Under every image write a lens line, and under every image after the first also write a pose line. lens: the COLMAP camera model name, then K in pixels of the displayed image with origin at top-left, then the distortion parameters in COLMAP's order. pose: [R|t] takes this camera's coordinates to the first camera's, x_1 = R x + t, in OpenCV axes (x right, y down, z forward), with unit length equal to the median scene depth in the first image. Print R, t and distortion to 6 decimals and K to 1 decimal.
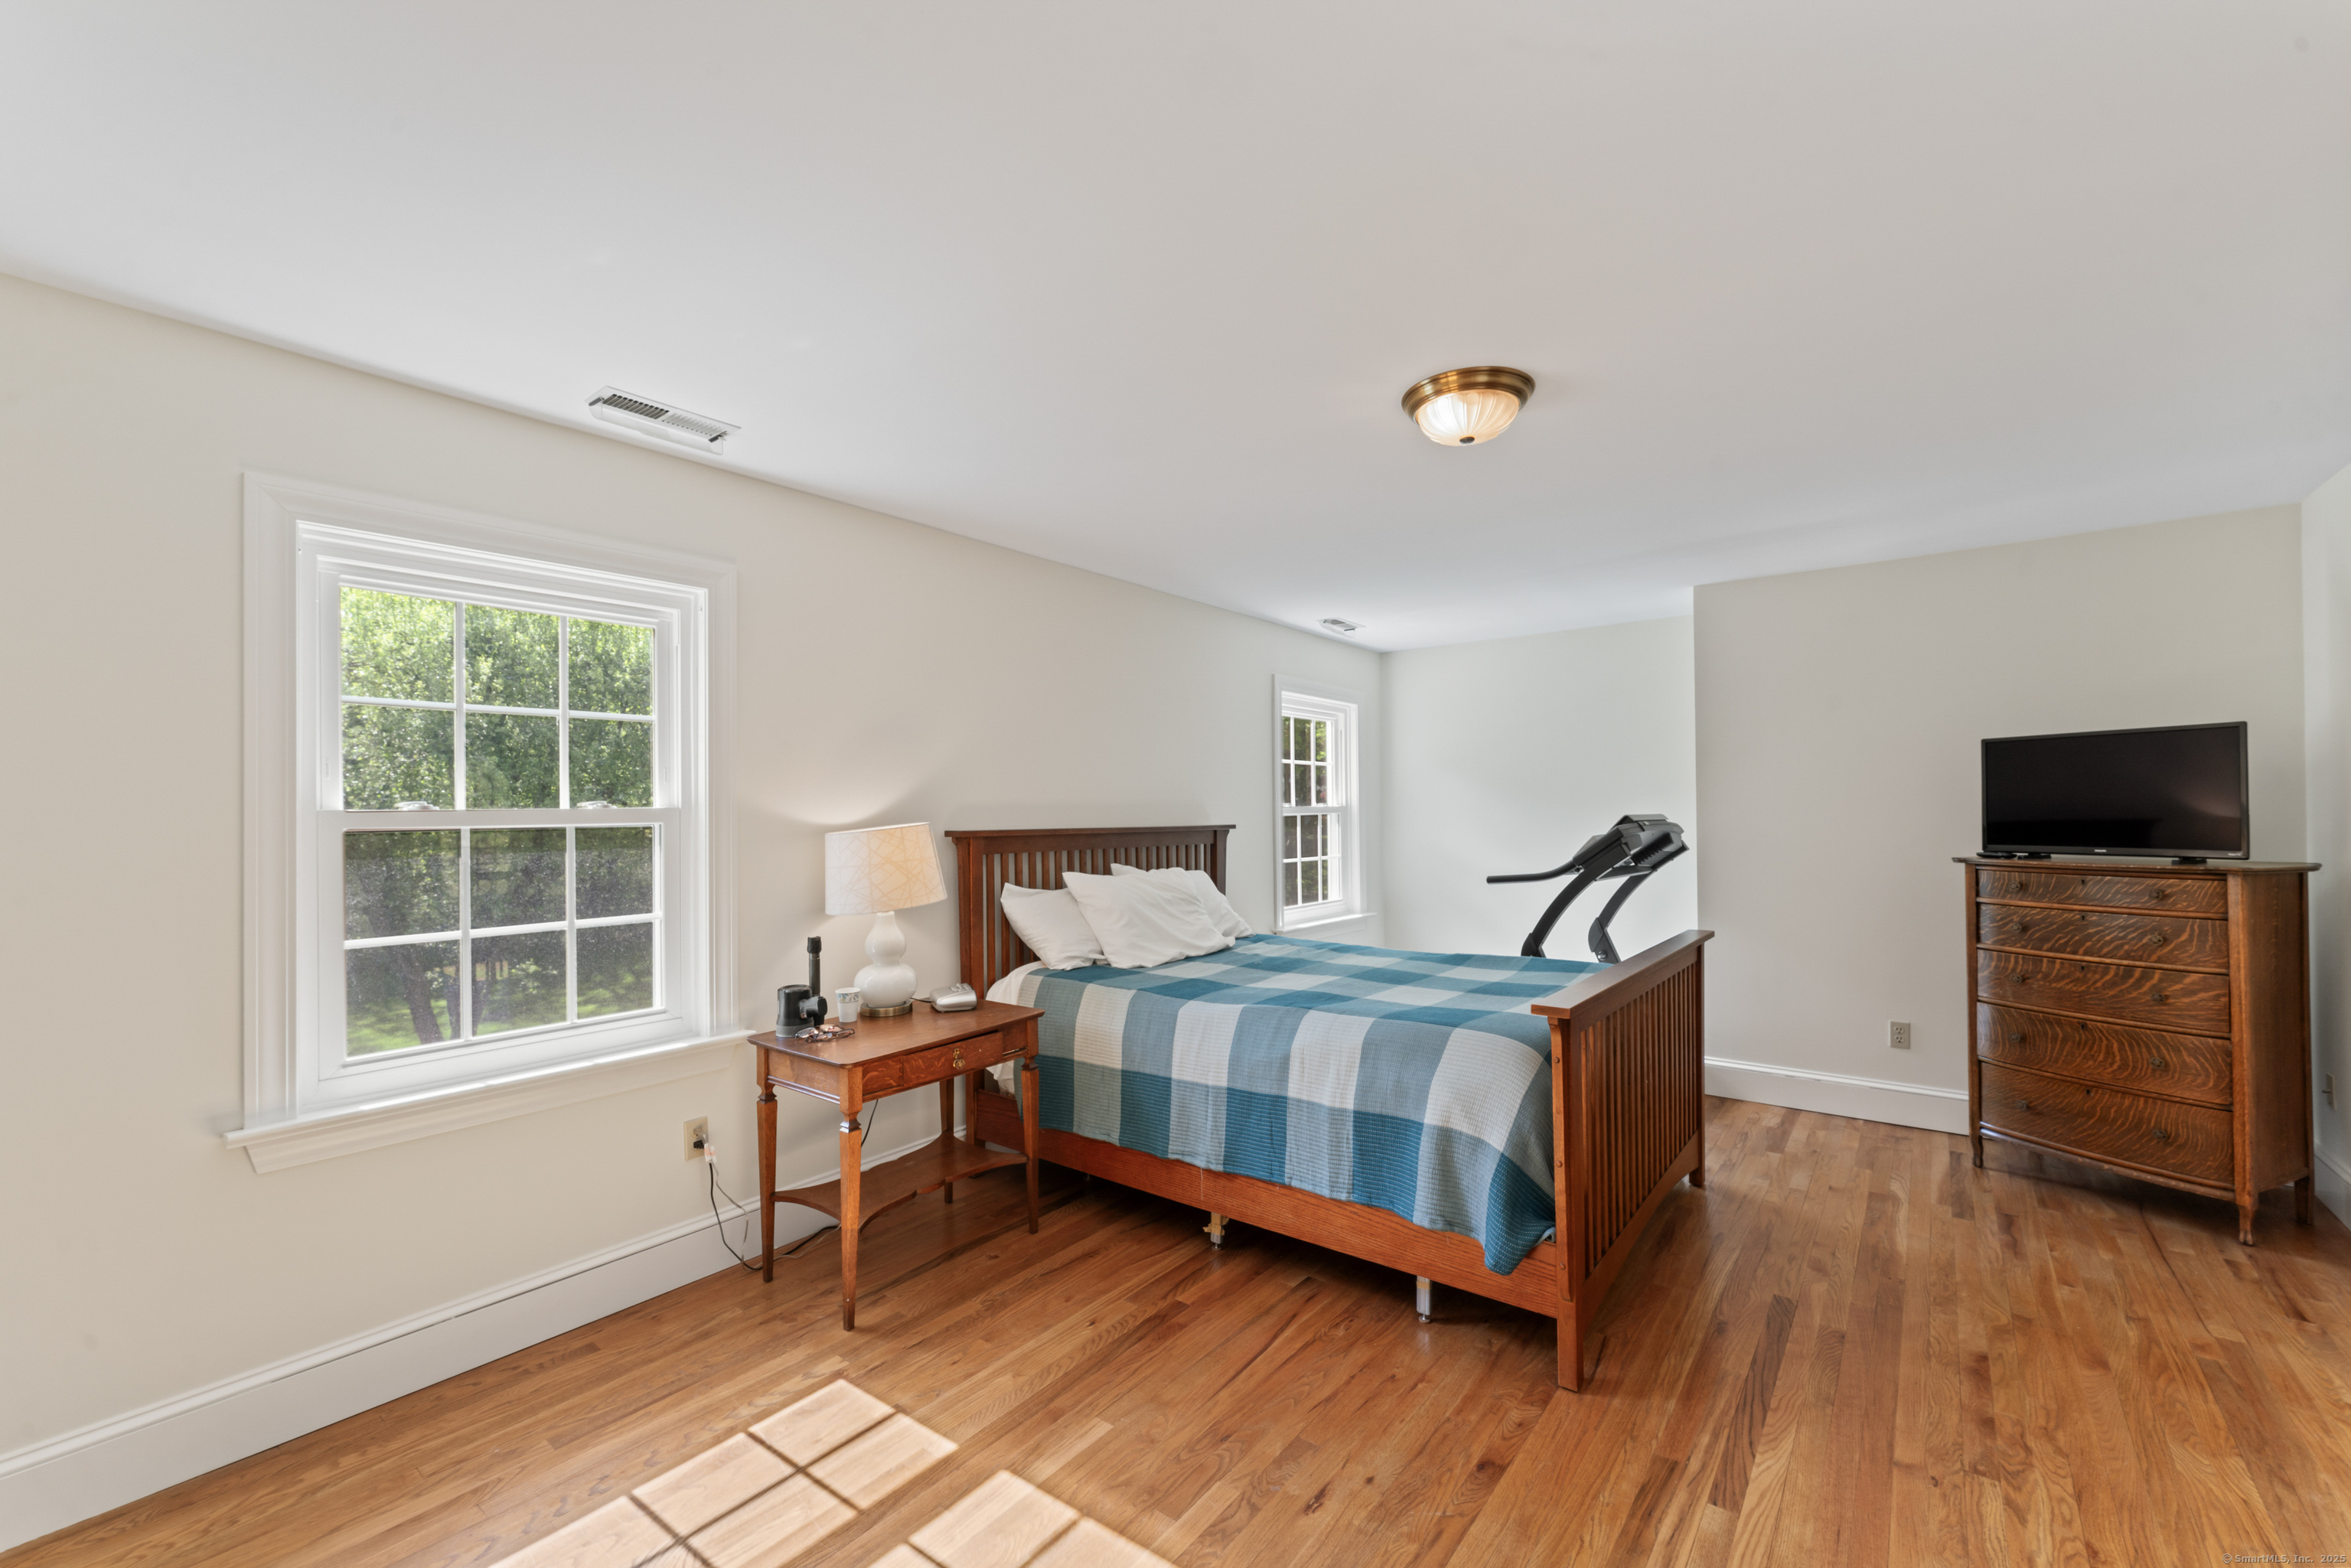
lens RADIAL K [[945.8, 0, 1160.1], [0, 945.8, 799.2], [0, 0, 1]] dist [-0.004212, 0.000178]
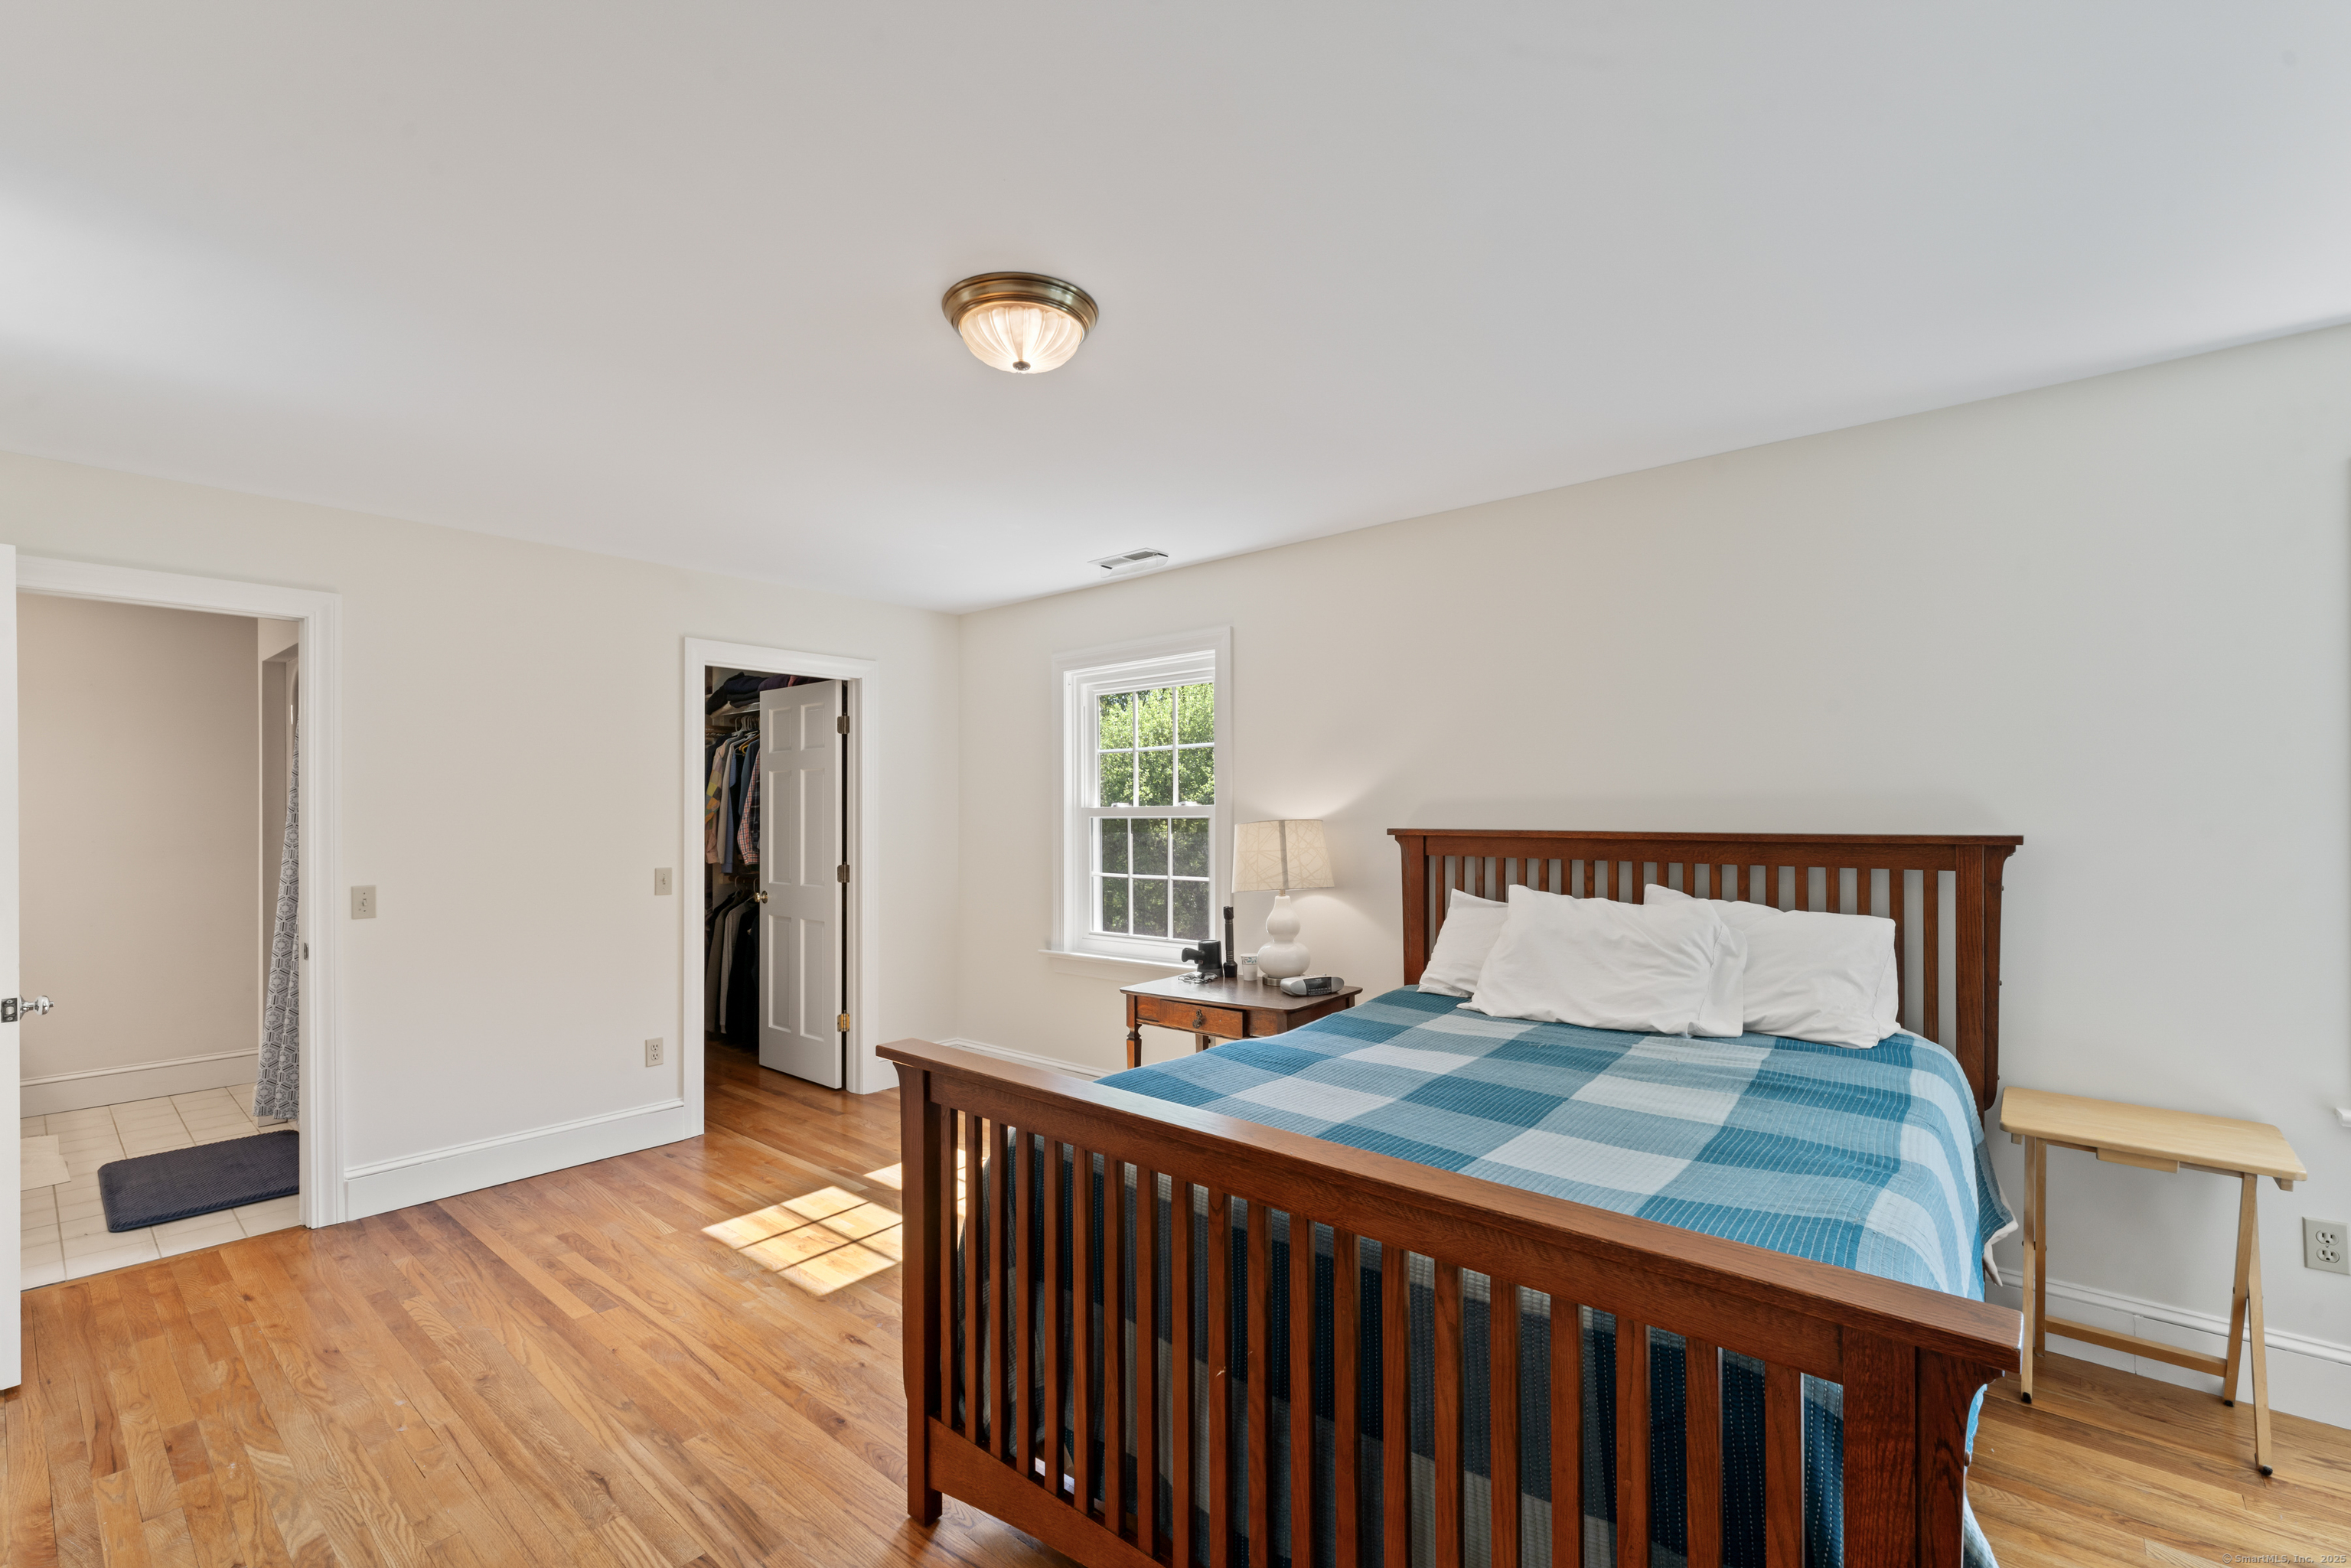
lens RADIAL K [[982.3, 0, 1161.3], [0, 982.3, 794.7], [0, 0, 1]] dist [-0.002847, -0.000170]
pose [[-0.024003, 0.004929, -0.999700, 1.260695], [0.024423, 0.999692, 0.004342, -0.020953], [0.999414, -0.024311, -0.024116, 1.211220]]
